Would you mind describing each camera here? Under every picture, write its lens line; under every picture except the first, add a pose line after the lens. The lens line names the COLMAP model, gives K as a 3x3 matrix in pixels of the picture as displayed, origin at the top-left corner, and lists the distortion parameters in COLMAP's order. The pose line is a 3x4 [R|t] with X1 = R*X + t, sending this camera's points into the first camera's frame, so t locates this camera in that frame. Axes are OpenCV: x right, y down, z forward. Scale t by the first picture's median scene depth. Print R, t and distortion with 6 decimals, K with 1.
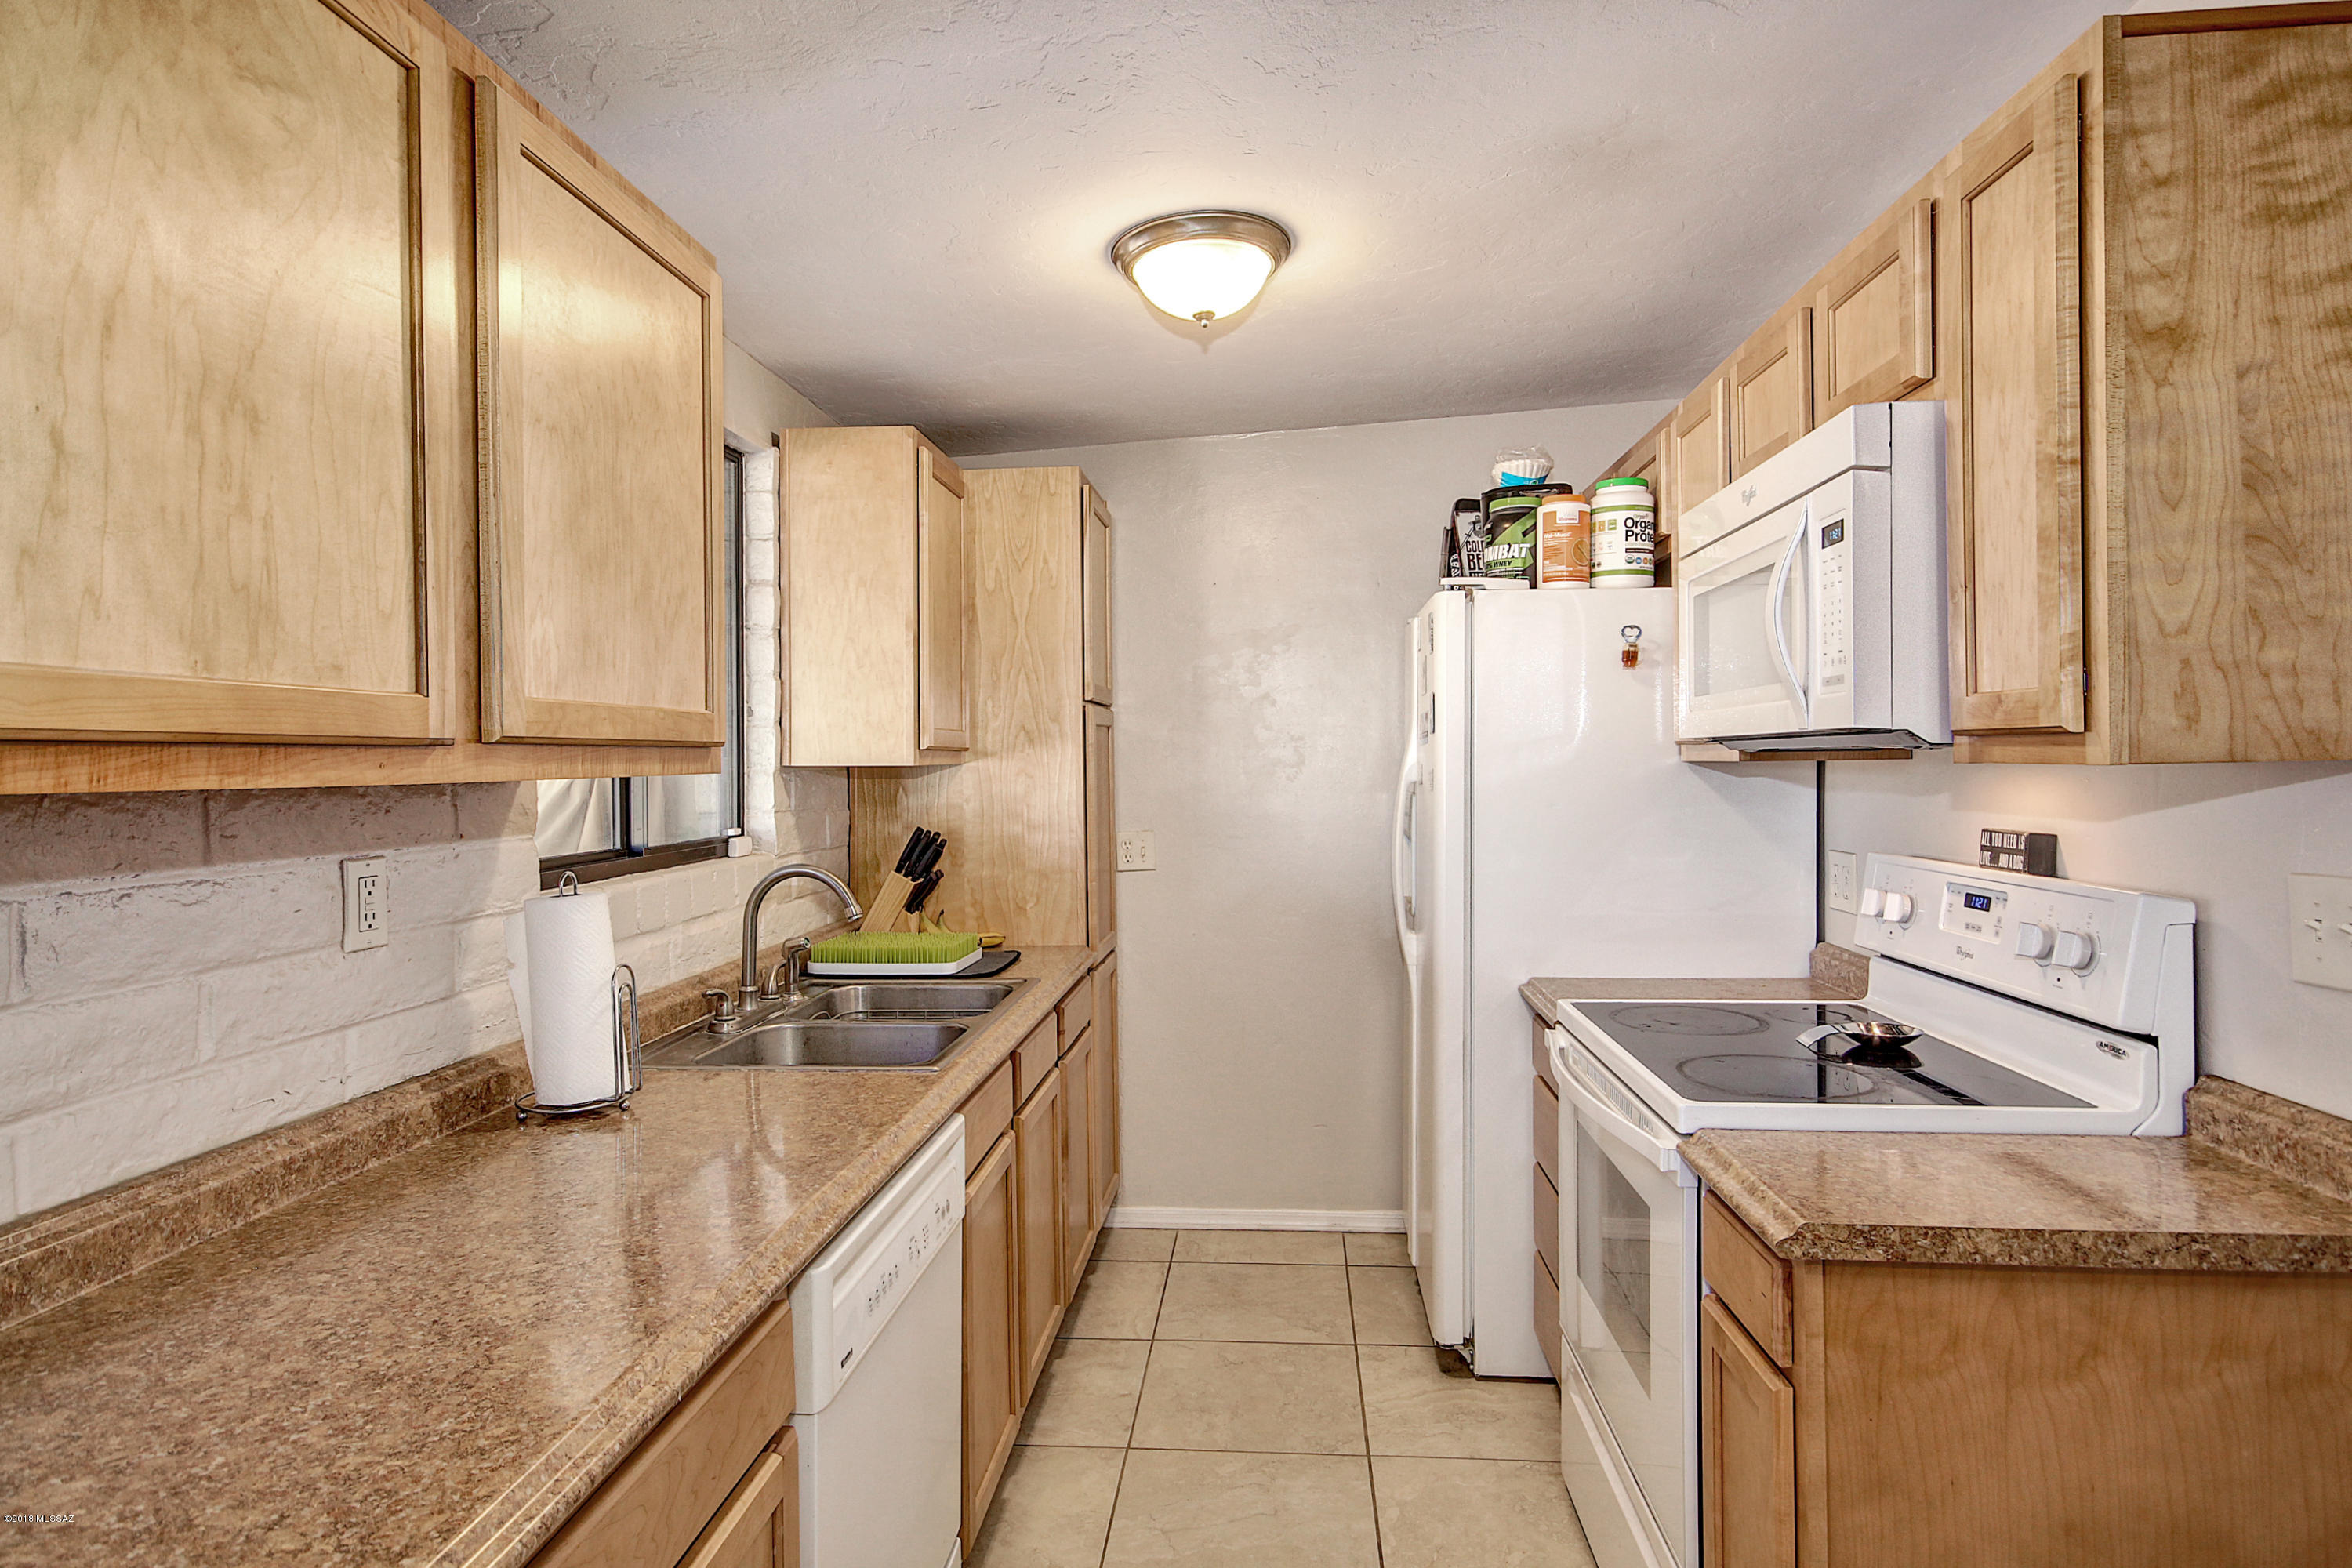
lens RADIAL K [[1292.6, 0, 1182.6], [0, 1292.6, 759.5], [0, 0, 1]] dist [-0.000520, 0.023997]
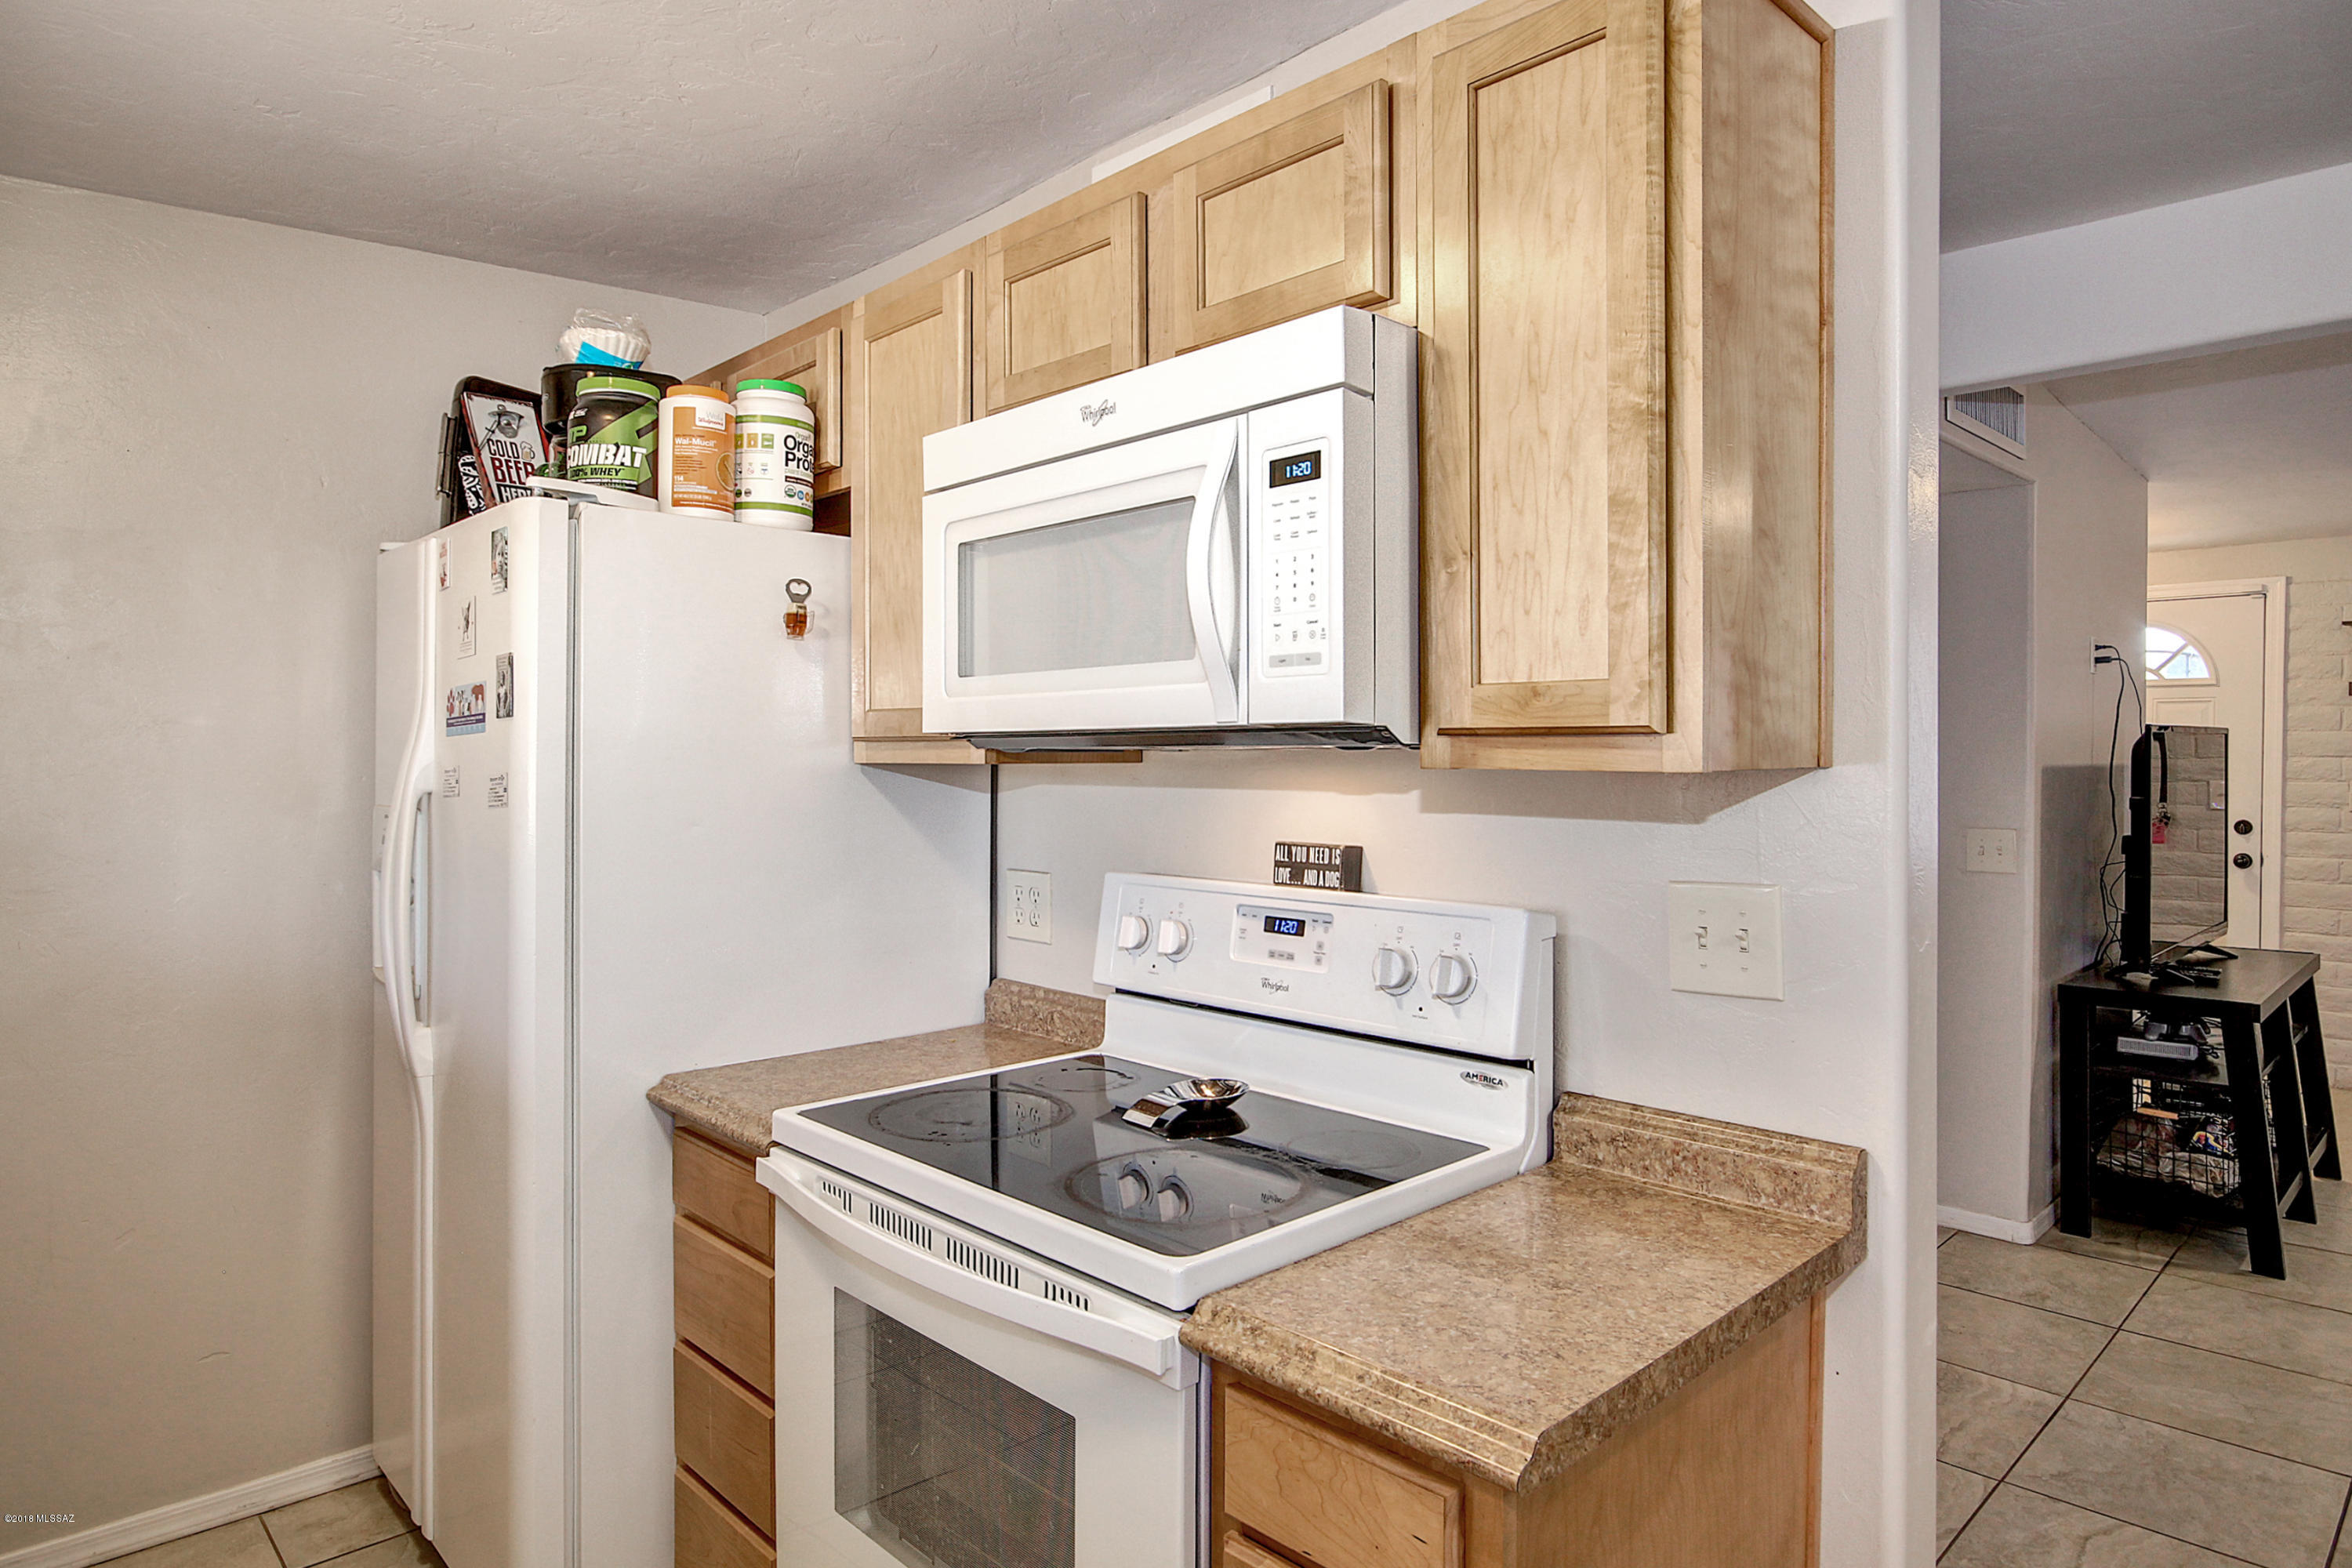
lens RADIAL K [[1360.5, 0, 1174.4], [0, 1360.5, 760.9], [0, 0, 1]] dist [-0.025334, 0.000063]
pose [[0.663392, 0.008374, 0.748225, -0.124974], [-0.008109, 0.999959, -0.004002, 0.002348], [-0.748228, -0.003413, 0.663433, 0.439632]]
